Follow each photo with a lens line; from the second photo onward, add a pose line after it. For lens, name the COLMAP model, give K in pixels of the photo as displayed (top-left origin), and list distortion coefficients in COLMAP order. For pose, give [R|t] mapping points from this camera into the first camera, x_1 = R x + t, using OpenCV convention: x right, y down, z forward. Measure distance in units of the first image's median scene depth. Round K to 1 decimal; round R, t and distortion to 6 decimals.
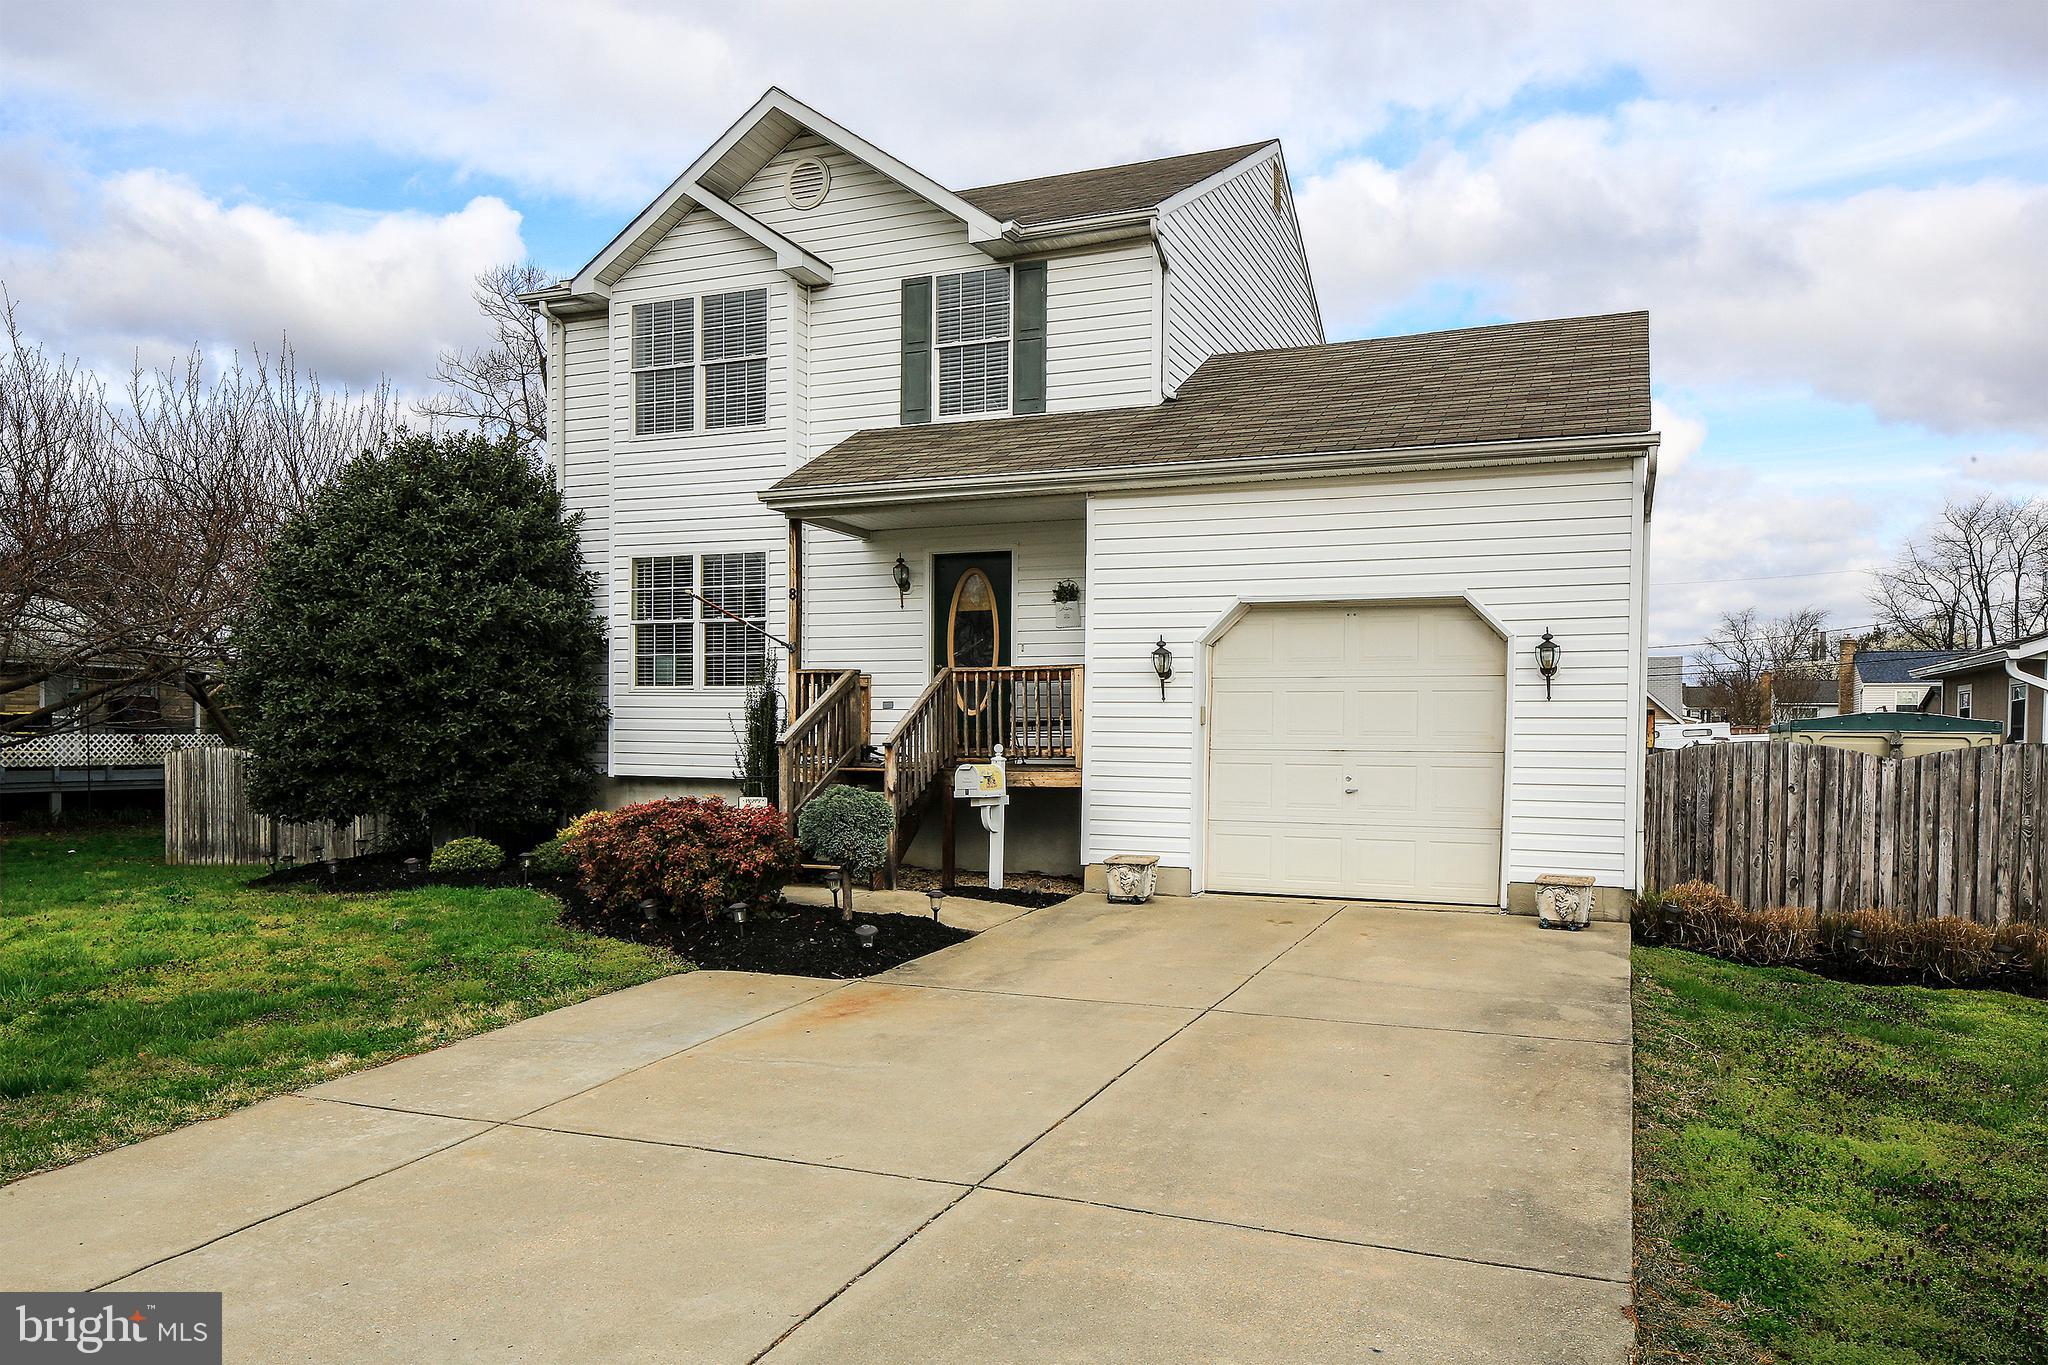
lens RADIAL K [[1368.4, 0, 1024.0], [0, 1368.4, 682.5], [0, 0, 1]] dist [-0.004320, -0.000853]
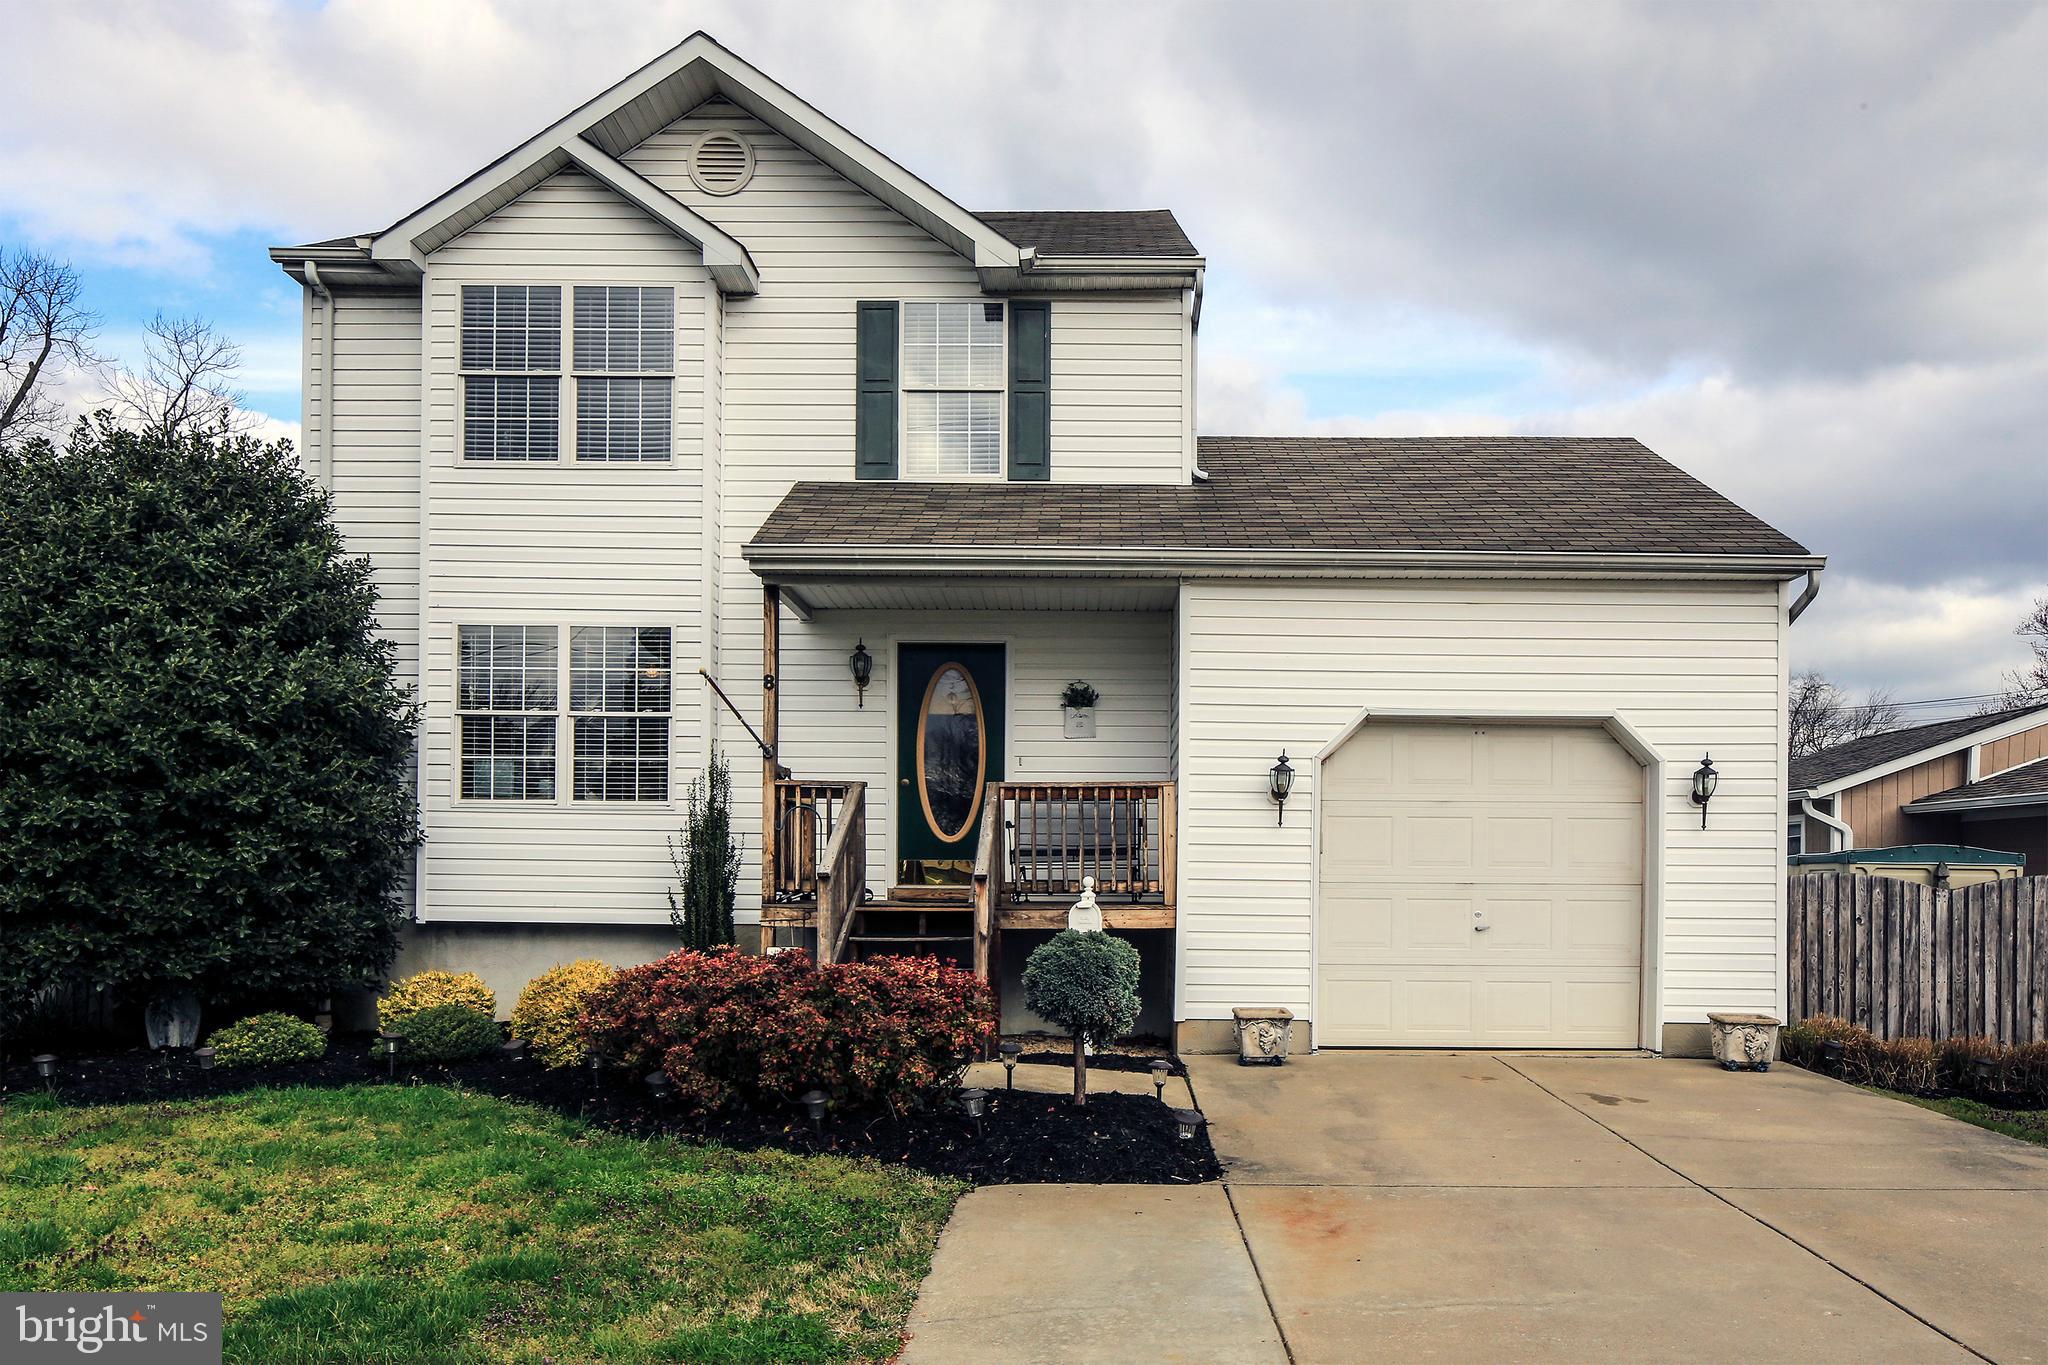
lens RADIAL K [[1483.2, 0, 1023.8], [0, 1483.2, 782.2], [0, 0, 1]] dist [-0.004591, -0.001979]
pose [[0.929144, 0.023293, 0.368984, -0.329741], [-0.015096, 0.999571, -0.025088, 0.009992], [-0.369410, 0.017741, 0.929097, 0.165177]]
